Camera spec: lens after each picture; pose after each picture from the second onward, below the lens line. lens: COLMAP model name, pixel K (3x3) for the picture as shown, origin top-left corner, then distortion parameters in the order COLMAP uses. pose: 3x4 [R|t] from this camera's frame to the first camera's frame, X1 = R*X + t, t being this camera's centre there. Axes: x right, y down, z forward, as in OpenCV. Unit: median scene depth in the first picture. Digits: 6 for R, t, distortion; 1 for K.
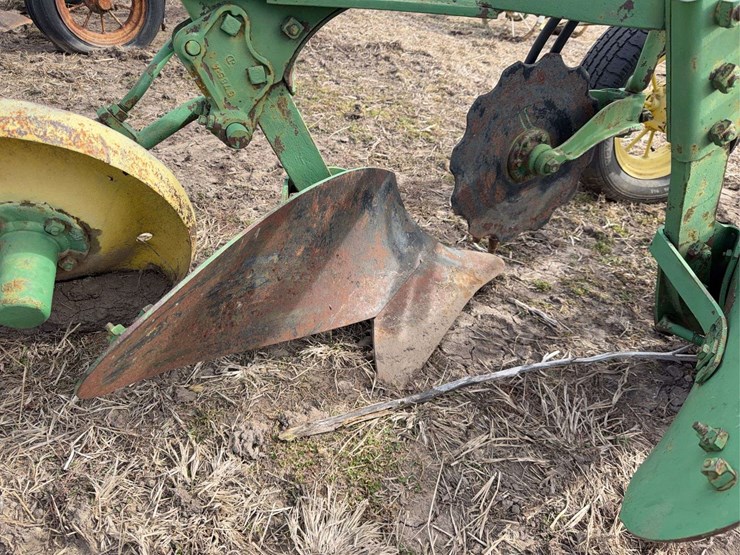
lens RADIAL K [[519.3, 0, 371.6], [0, 519.3, 281.5], [0, 0, 1]] dist [0.064779, -0.090132]
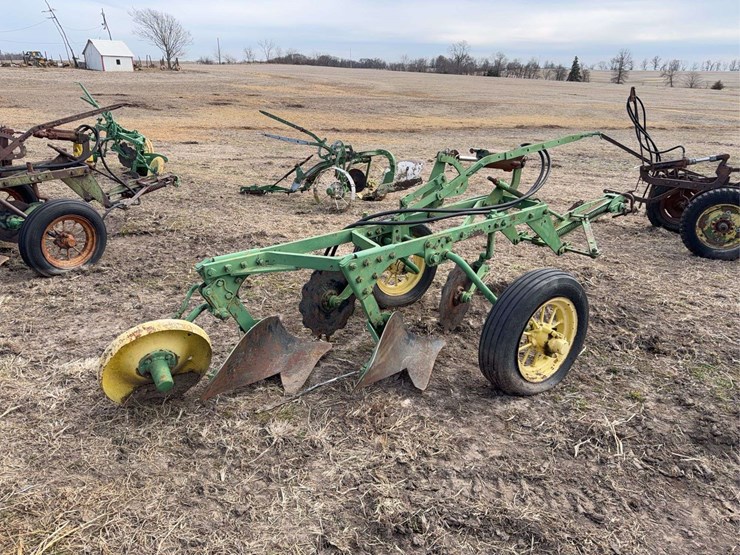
lens RADIAL K [[519.3, 0, 371.6], [0, 519.3, 281.5], [0, 0, 1]] dist [0.064779, -0.090132]
pose [[0.957972, -0.167495, 0.232885, -0.080427], [0.217914, 0.952872, -0.211064, 0.263033], [-0.186558, 0.252942, 0.949324, -1.539258]]
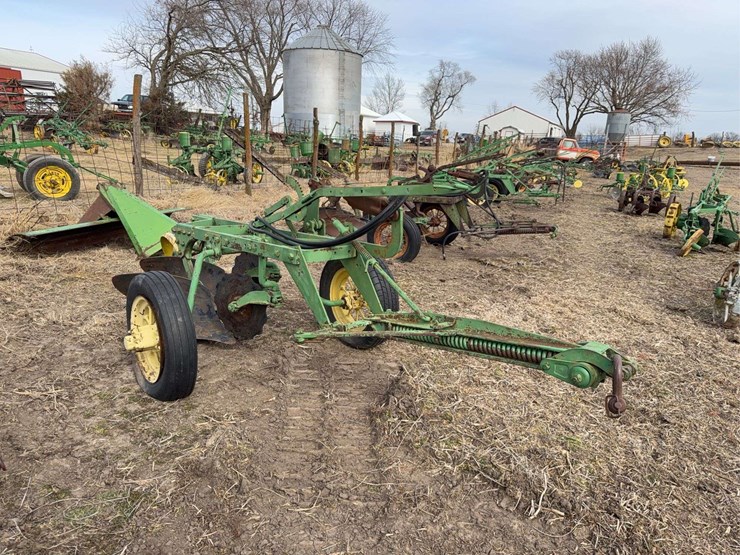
lens RADIAL K [[524.3, 0, 370.3], [0, 524.3, 283.8], [0, 0, 1]] dist [0.052280, -0.077892]
pose [[0.360771, 0.166469, -0.917678, 3.778280], [-0.543780, 0.836938, -0.061956, -0.444550], [0.757726, 0.521367, 0.392465, 0.336633]]
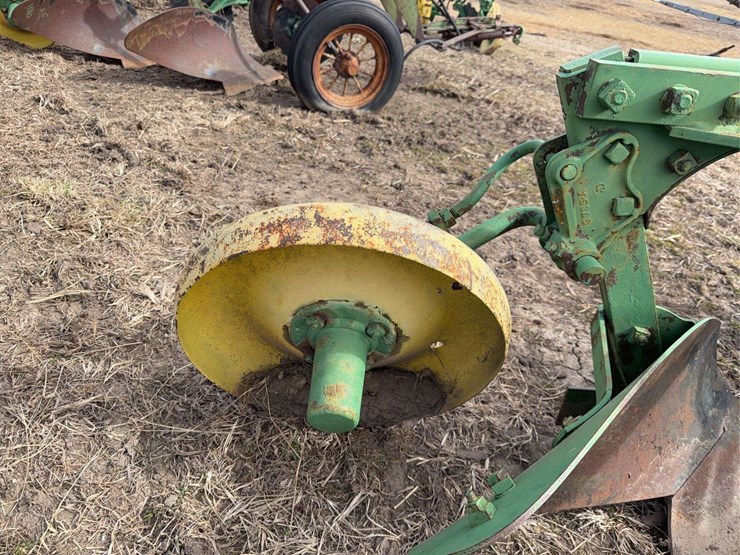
lens RADIAL K [[524.3, 0, 370.3], [0, 524.3, 283.8], [0, 0, 1]] dist [0.052280, -0.077892]
pose [[0.946489, 0.195610, -0.256703, -0.270839], [-0.220634, 0.972672, -0.072314, -0.081692], [0.235543, 0.125081, 0.963781, 0.046742]]
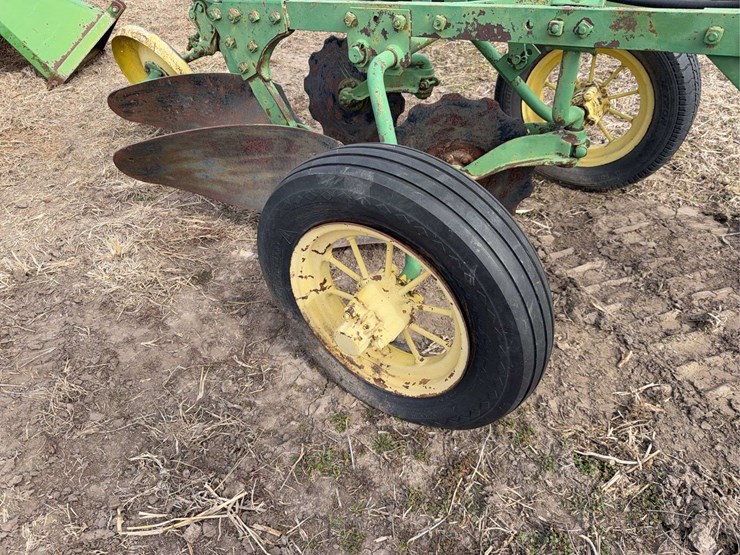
lens RADIAL K [[511.3, 0, 370.0], [0, 511.3, 296.6], [0, 0, 1]] dist [-0.004228, -0.003372]
pose [[0.608349, 0.437925, -0.661916, 1.834813], [-0.373345, 0.893860, 0.248249, -0.093813], [0.700375, 0.096101, 0.707276, -0.069527]]
